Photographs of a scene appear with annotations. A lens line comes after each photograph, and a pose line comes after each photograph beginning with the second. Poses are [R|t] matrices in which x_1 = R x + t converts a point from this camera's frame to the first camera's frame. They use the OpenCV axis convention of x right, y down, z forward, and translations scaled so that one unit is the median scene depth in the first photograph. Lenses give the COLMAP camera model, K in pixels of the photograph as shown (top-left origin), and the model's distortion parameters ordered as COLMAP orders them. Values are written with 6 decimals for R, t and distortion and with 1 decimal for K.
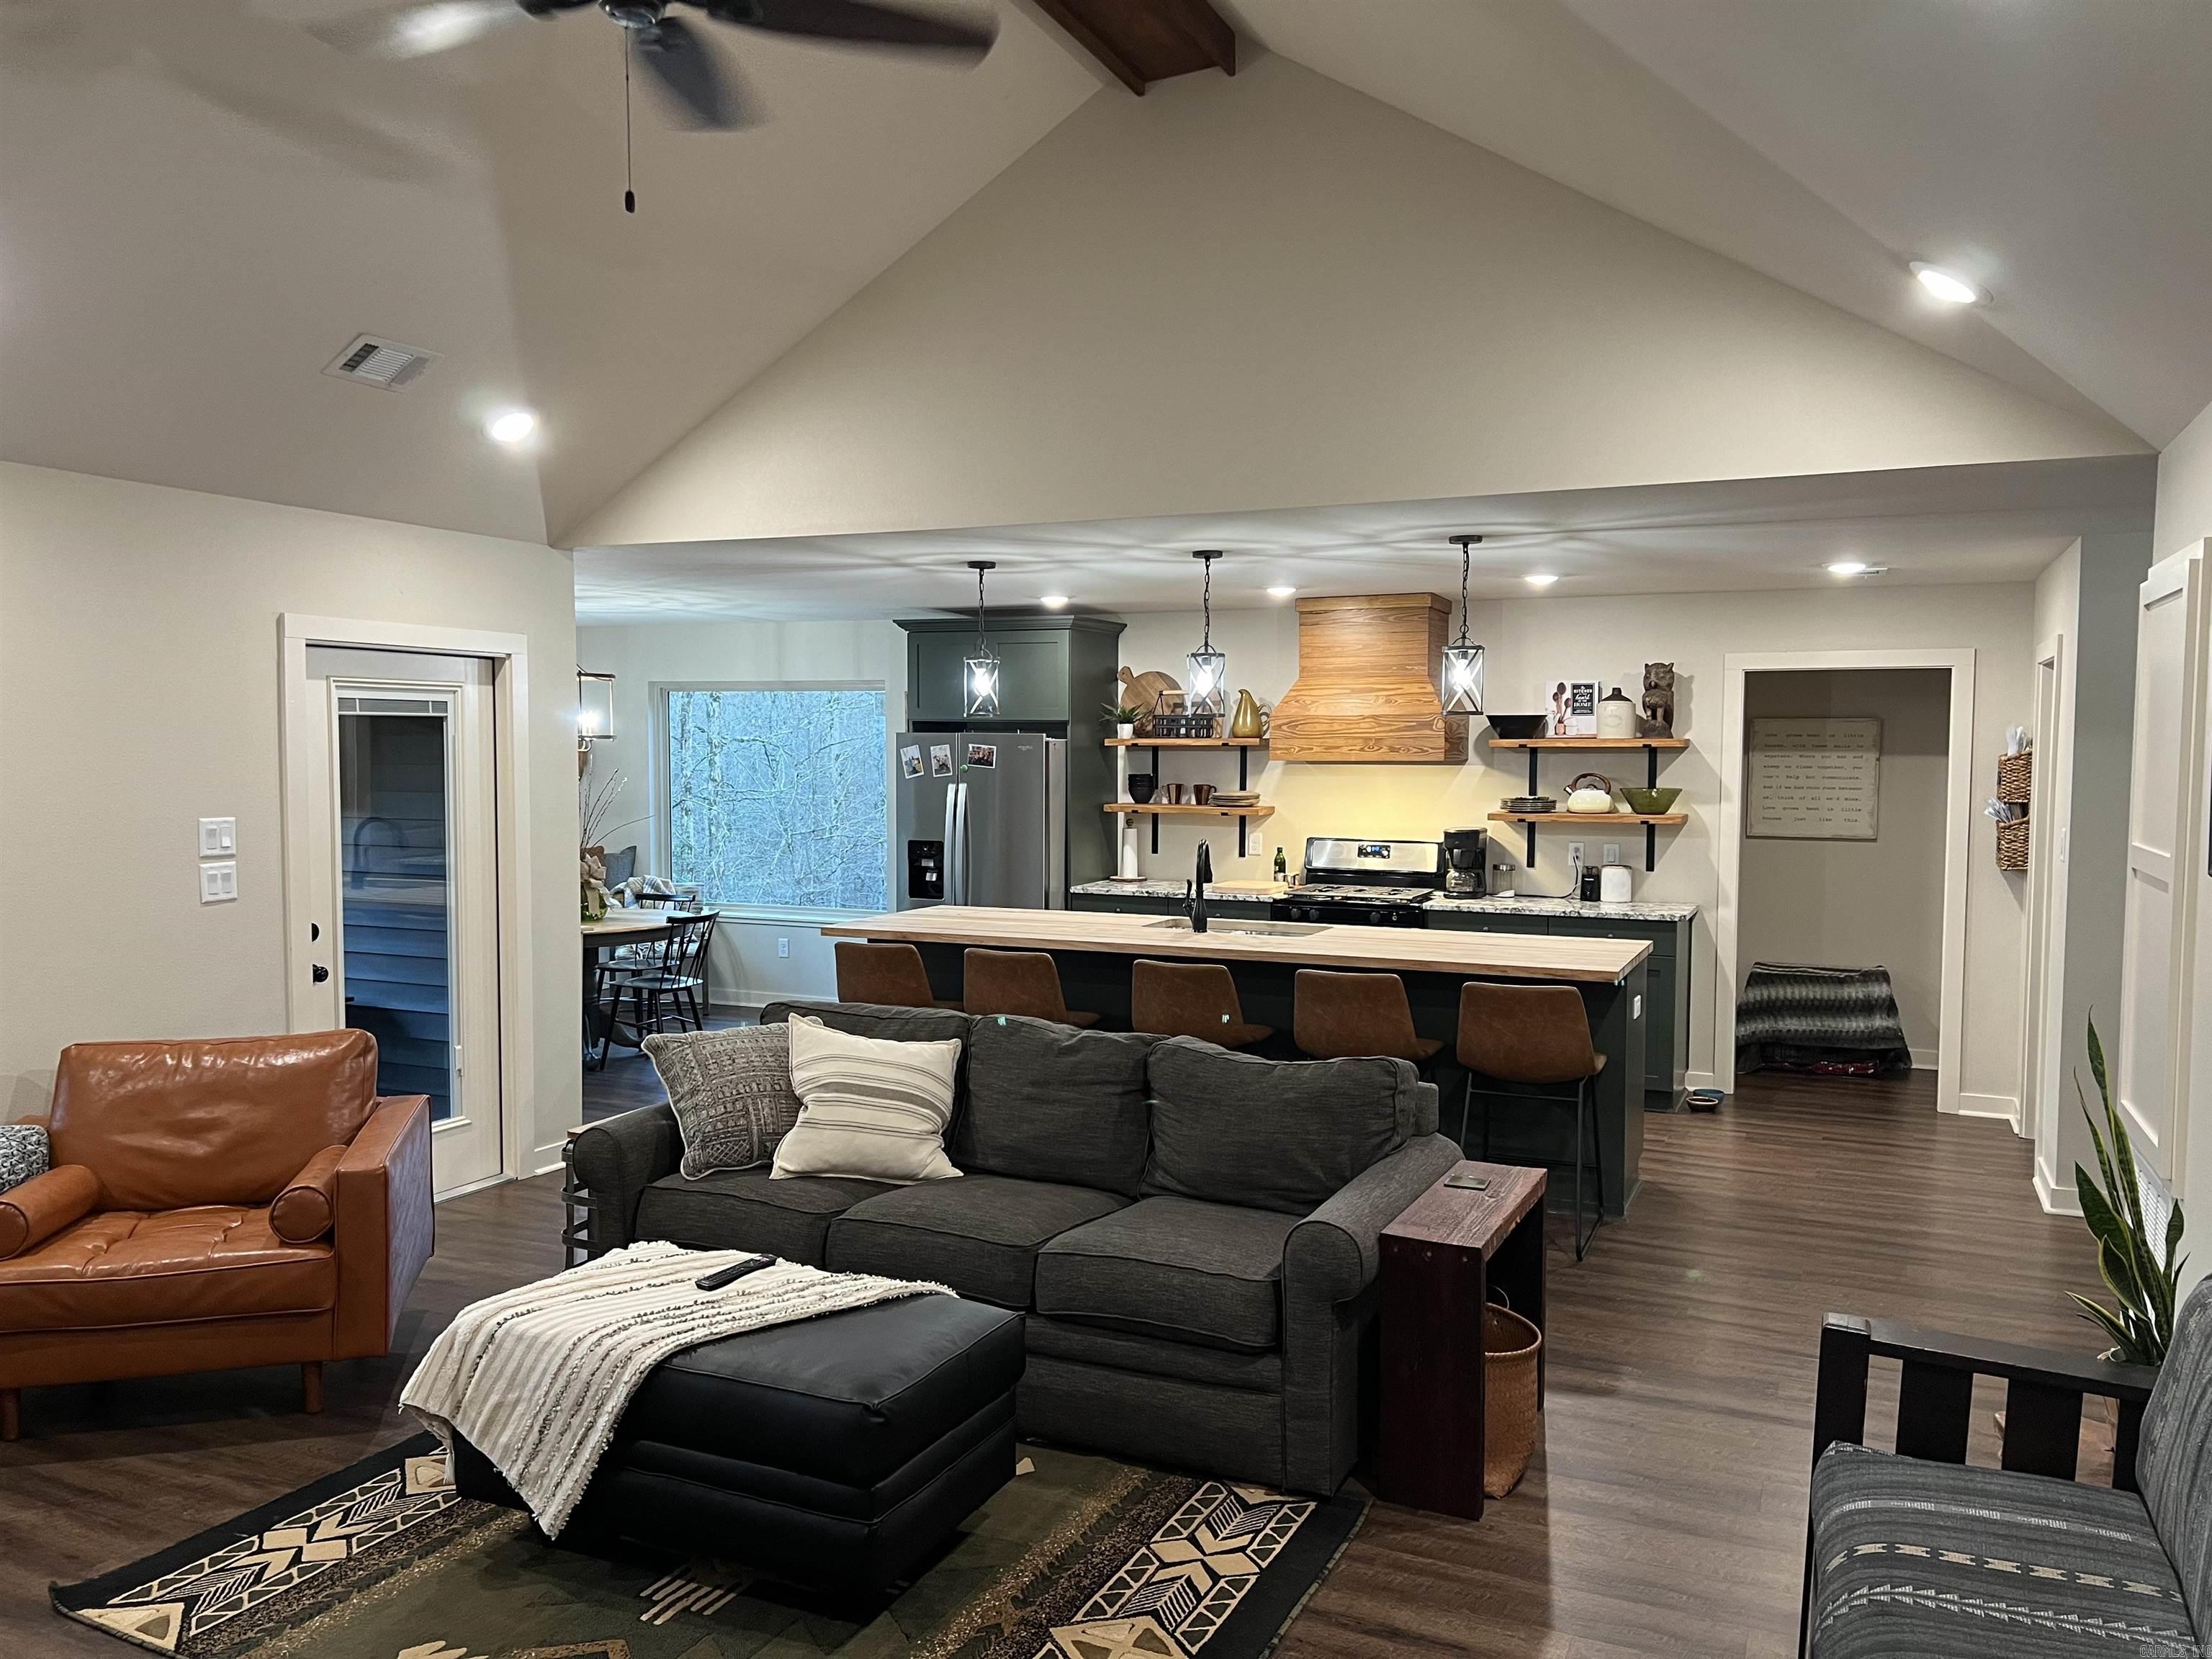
lens RADIAL K [[1635.3, 0, 1095.7], [0, 1635.3, 837.2], [0, 0, 1]] dist [0.127398, -0.002547]
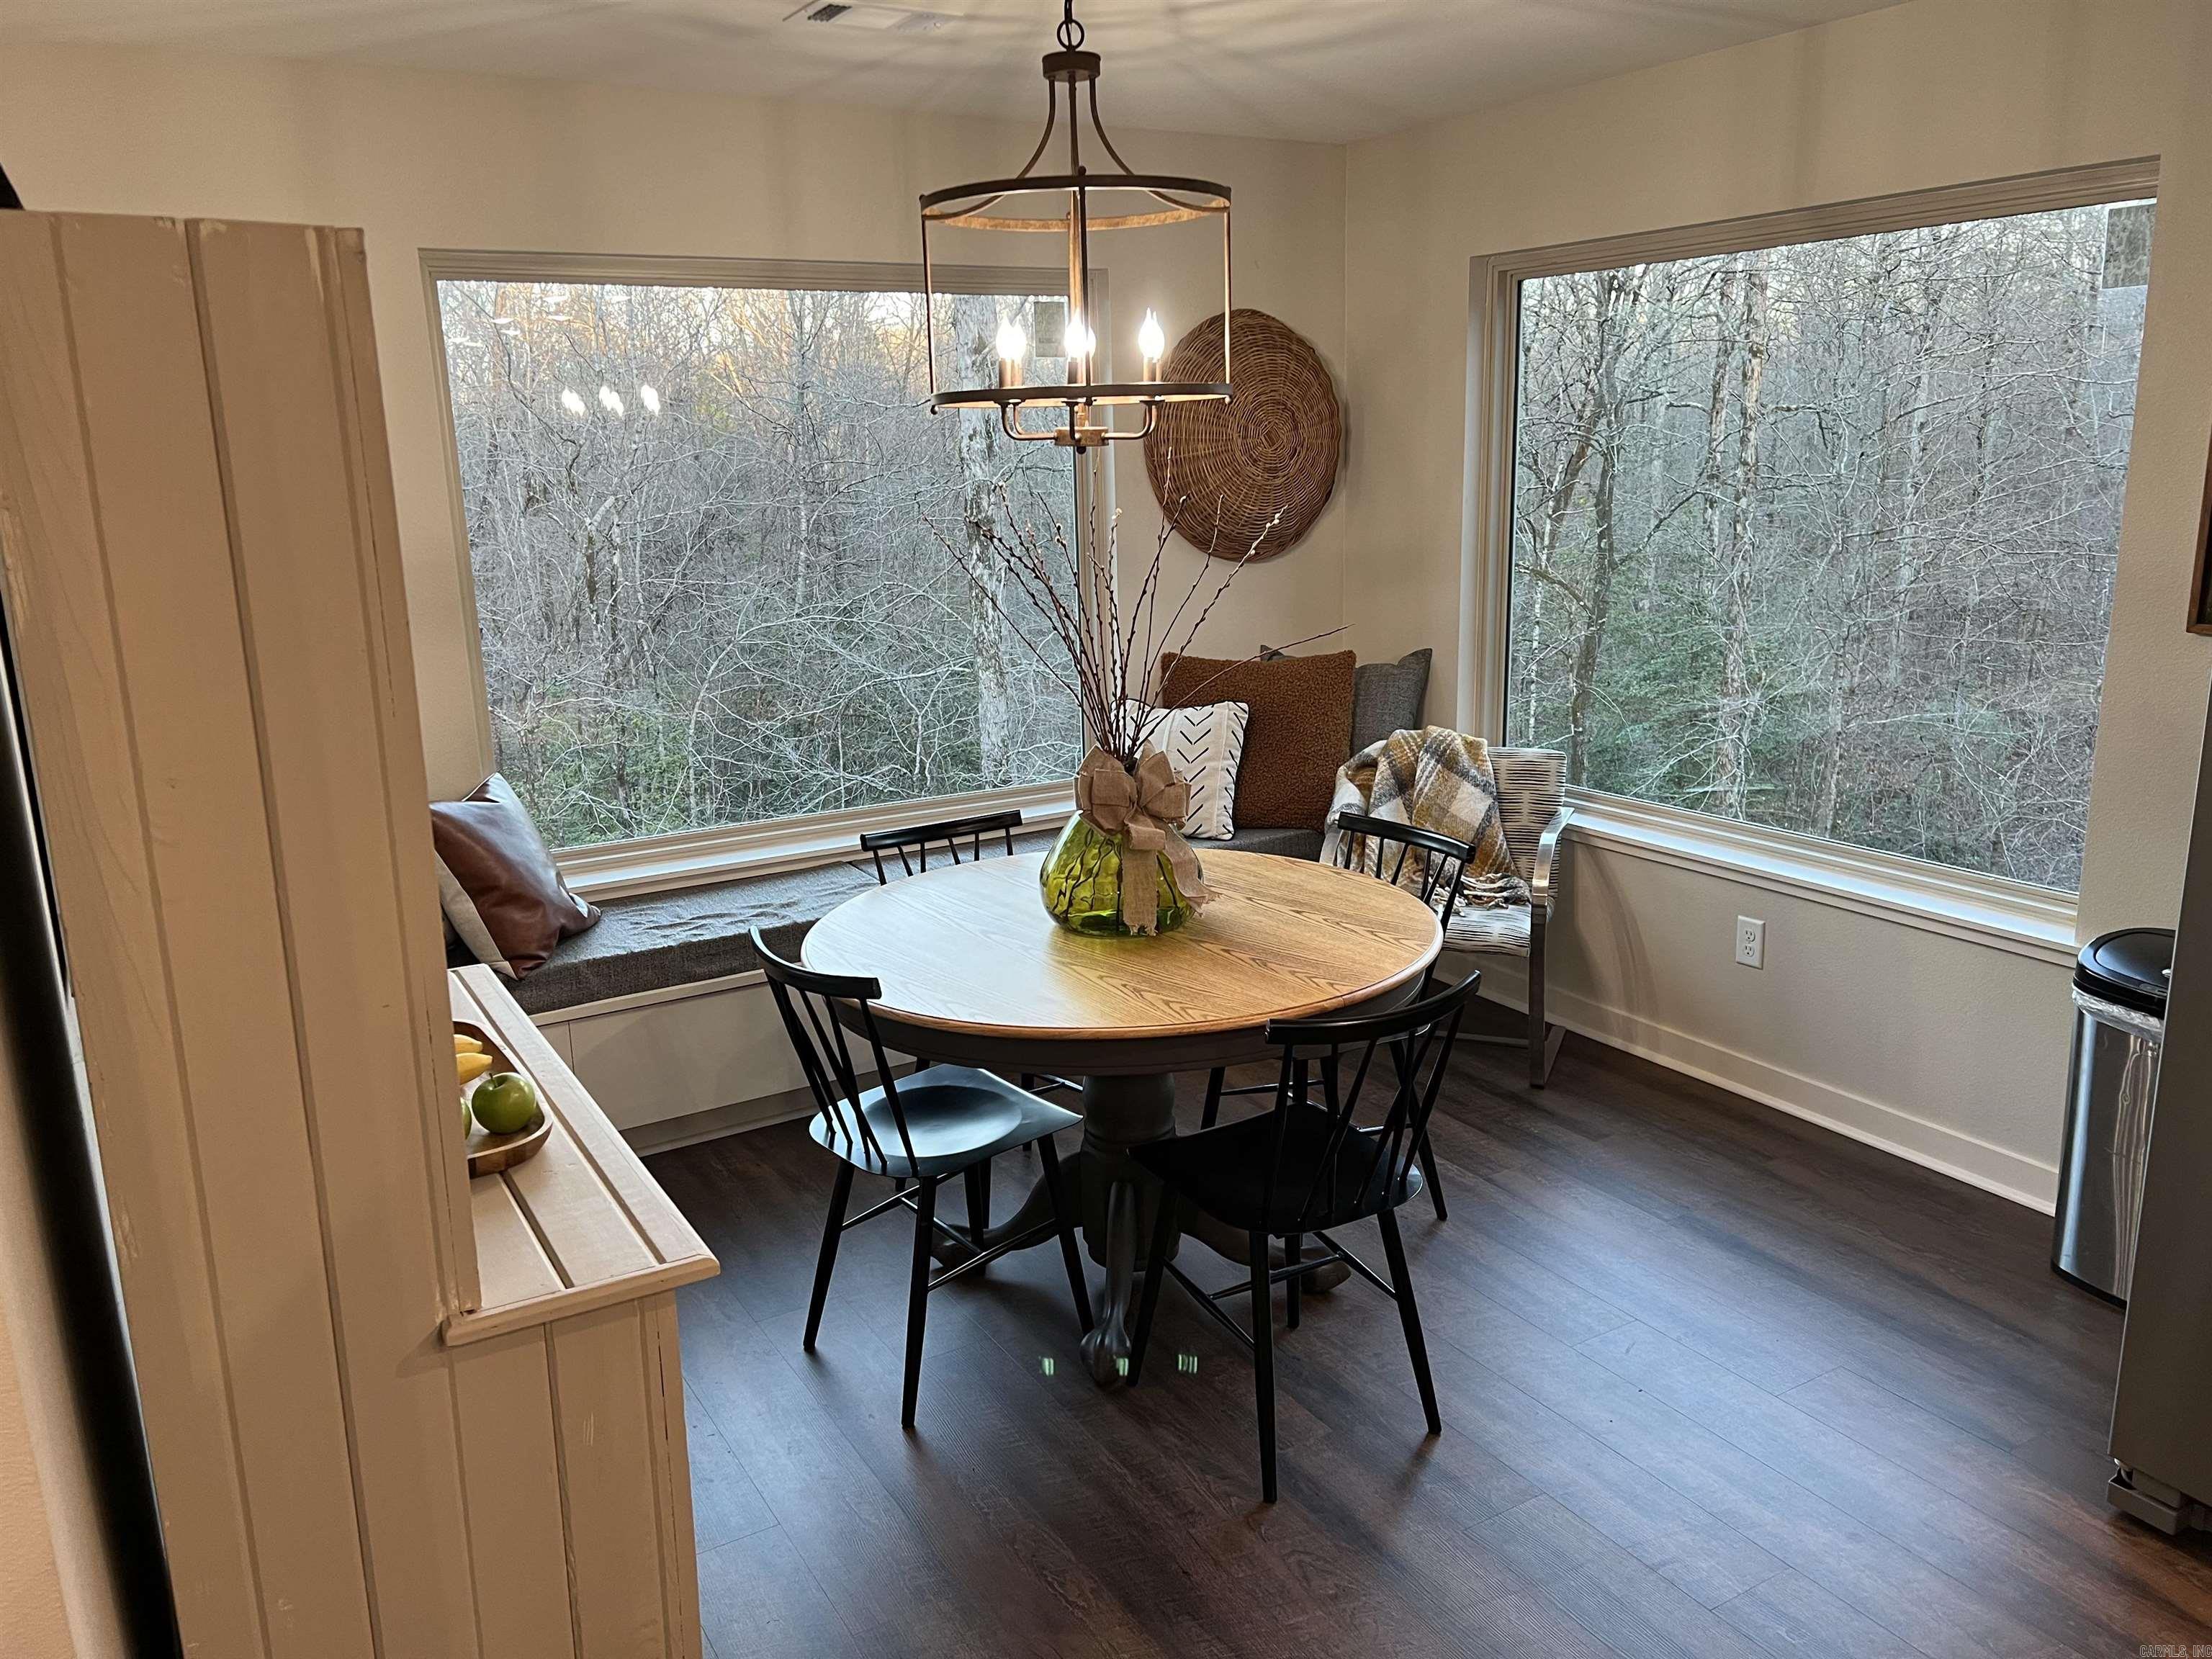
lens RADIAL K [[1637.5, 0, 1106.0], [0, 1637.5, 829.5], [0, 0, 1]] dist [0.071687, -0.071859]
pose [[0.825050, 0.102930, -0.555606, -0.125894], [0.000562, 0.983119, 0.182964, -0.036534], [0.565059, -0.151267, 0.811065, 0.748094]]
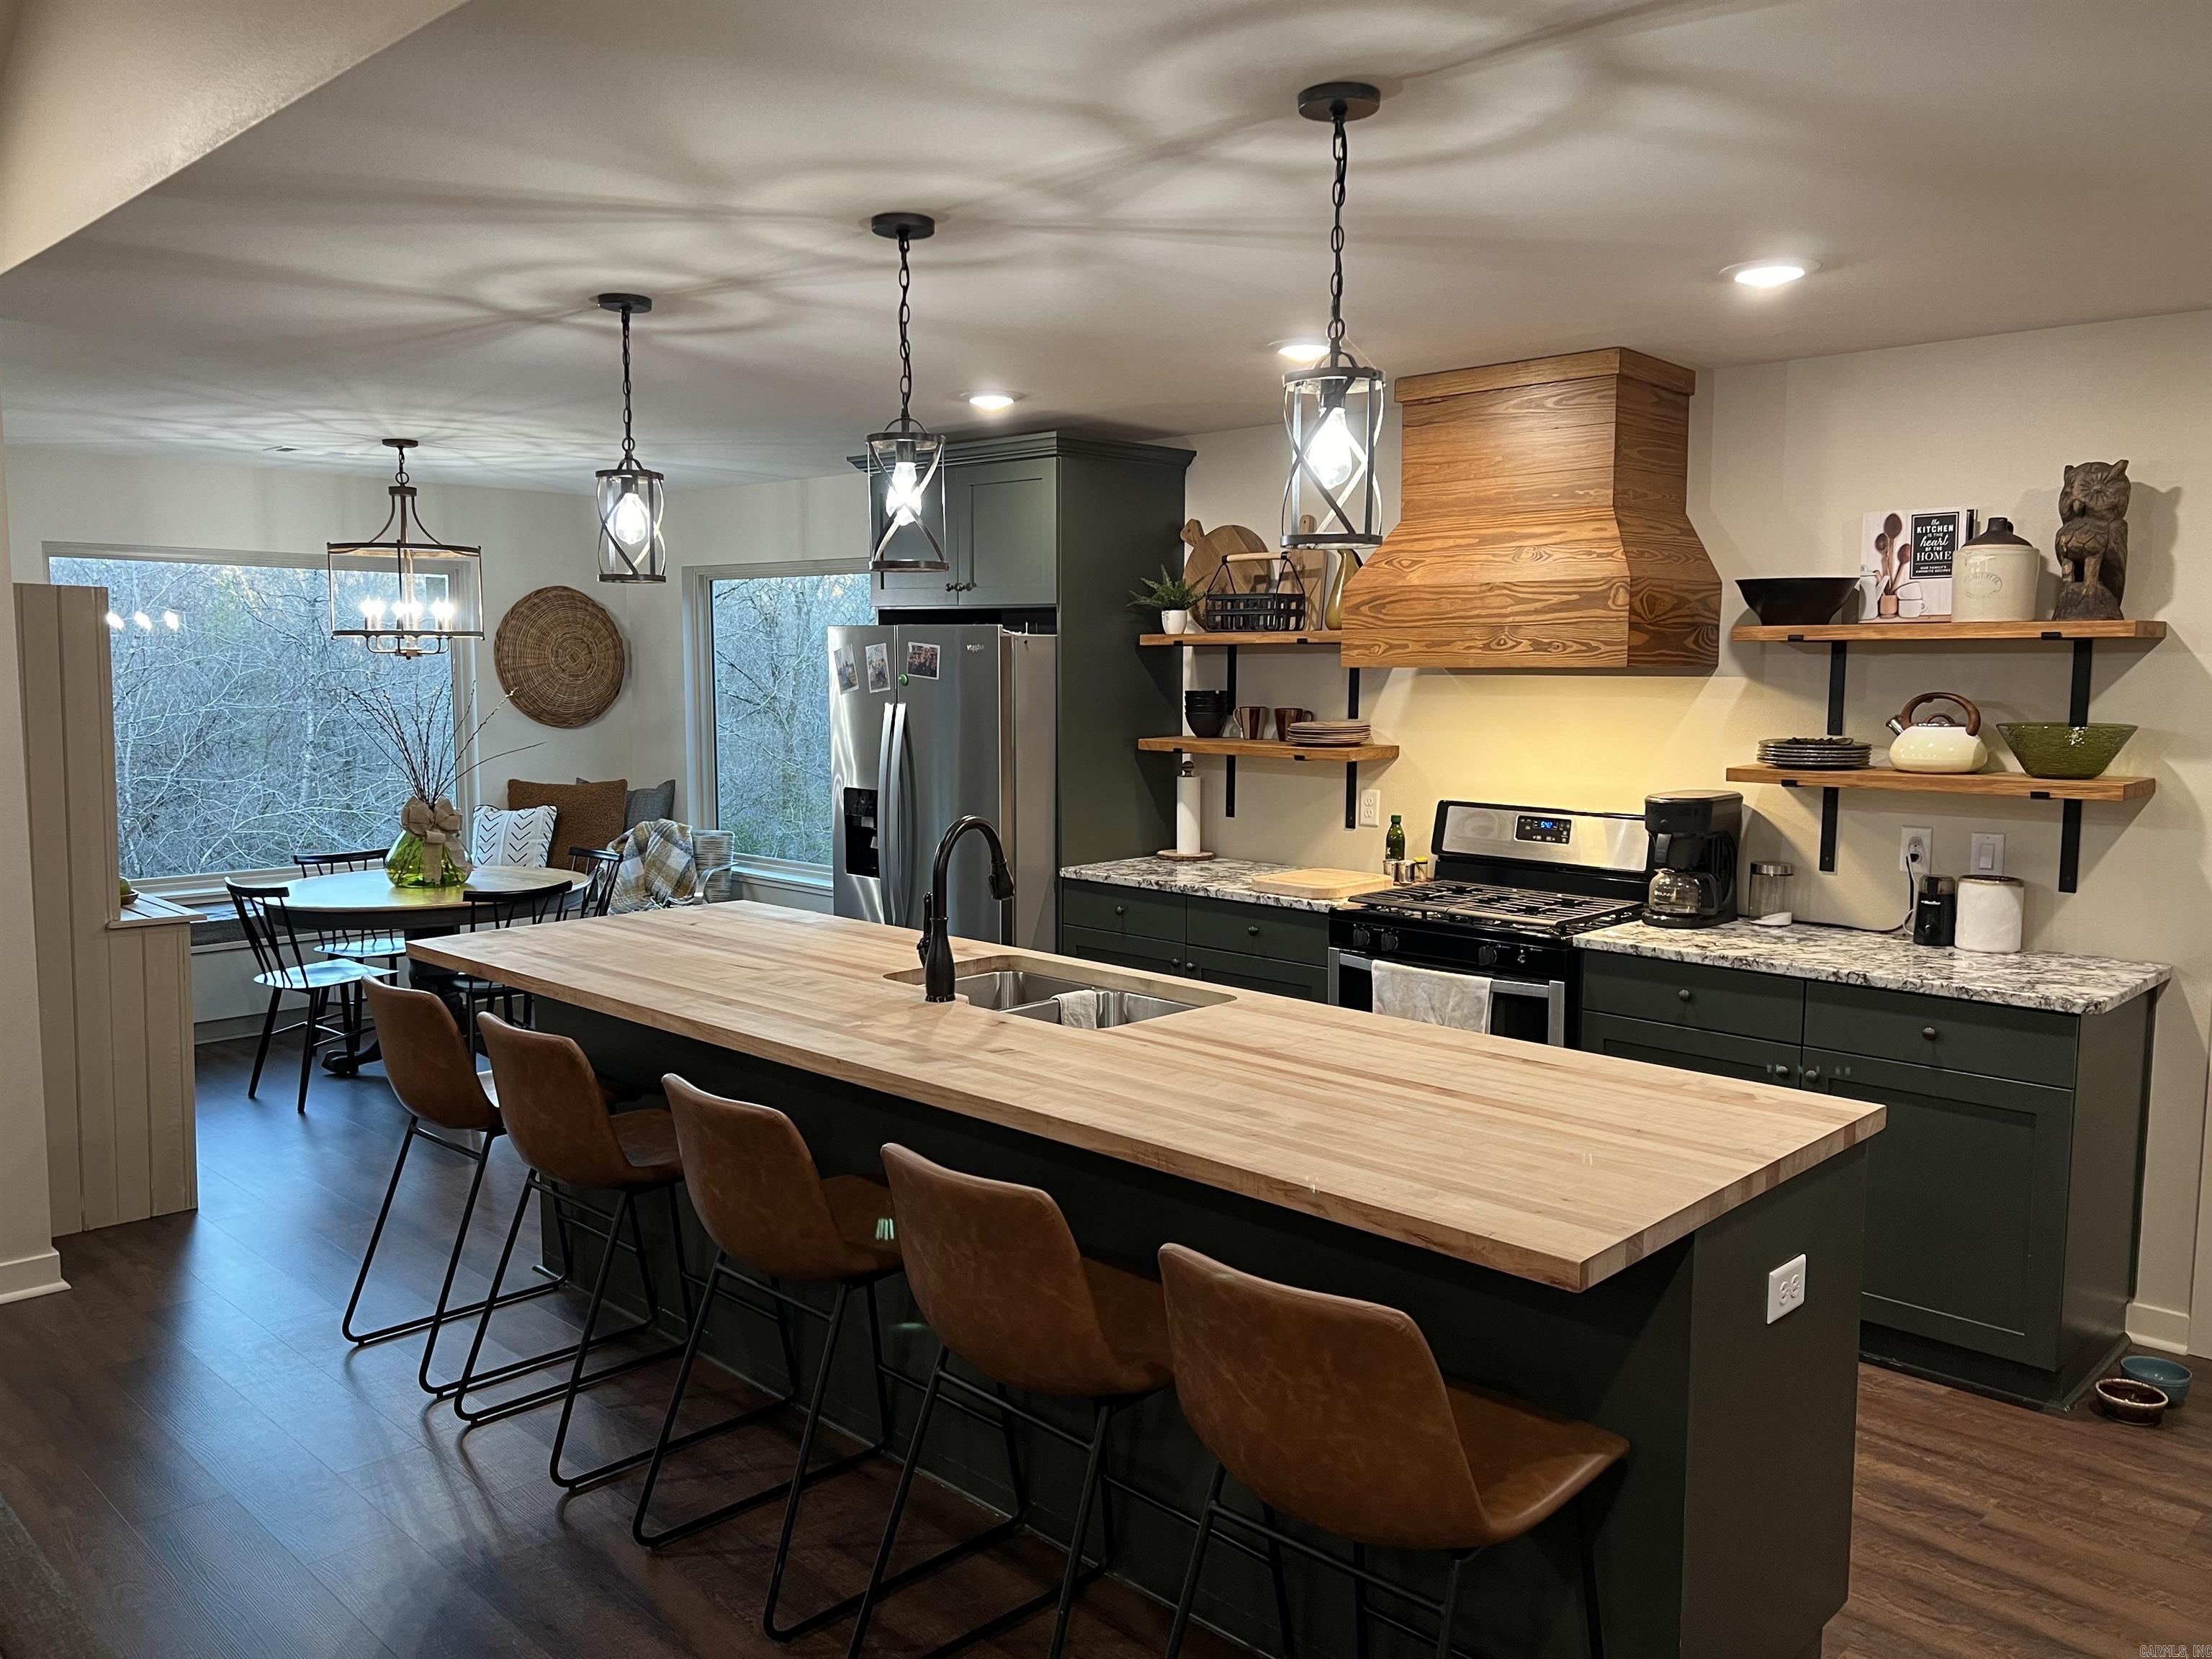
lens RADIAL K [[1637.5, 0, 1106.0], [0, 1637.5, 829.5], [0, 0, 1]] dist [0.071687, -0.071859]
pose [[0.943124, 0.033522, -0.330747, 0.222676], [-0.018495, 0.998653, 0.048477, -0.016509], [0.331927, -0.039603, 0.942474, 0.429440]]
